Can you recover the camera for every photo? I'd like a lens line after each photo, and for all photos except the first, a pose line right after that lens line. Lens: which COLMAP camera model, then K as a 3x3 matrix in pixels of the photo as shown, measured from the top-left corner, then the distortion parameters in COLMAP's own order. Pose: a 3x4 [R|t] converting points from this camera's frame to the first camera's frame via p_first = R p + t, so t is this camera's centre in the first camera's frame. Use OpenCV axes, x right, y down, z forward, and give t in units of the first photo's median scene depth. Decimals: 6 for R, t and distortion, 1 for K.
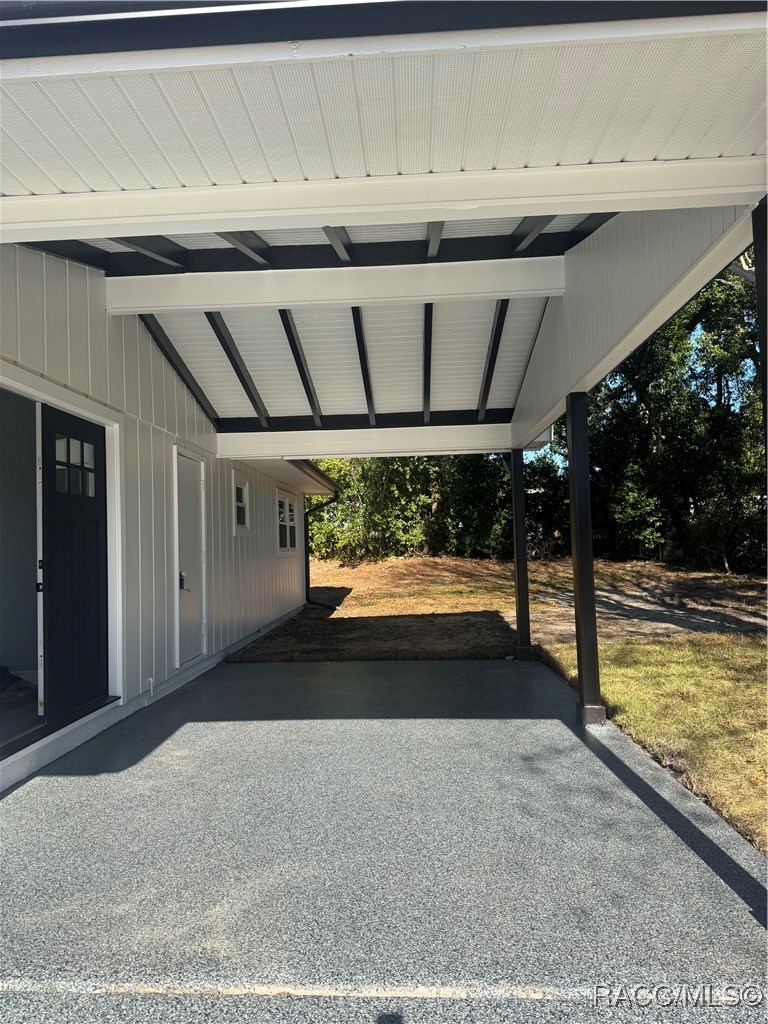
lens RADIAL K [[729.2, 0, 379.1], [0, 729.2, 509.7], [0, 0, 1]] dist [0.013715, 0.003243]
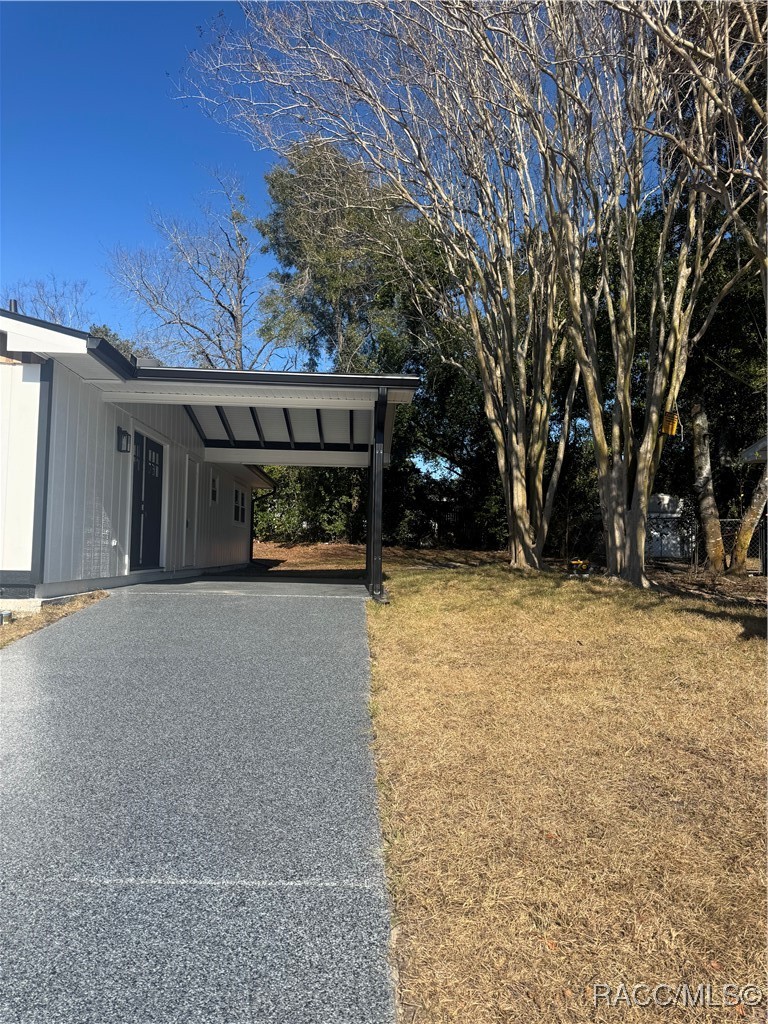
lens RADIAL K [[729.2, 0, 389.8], [0, 729.2, 513.8], [0, 0, 1]] dist [0.013715, 0.003243]
pose [[0.994828, 0.053201, 0.086526, 0.054666], [-0.052821, 0.998582, -0.006681, 0.030668], [-0.086759, 0.002076, 0.996227, -0.548824]]
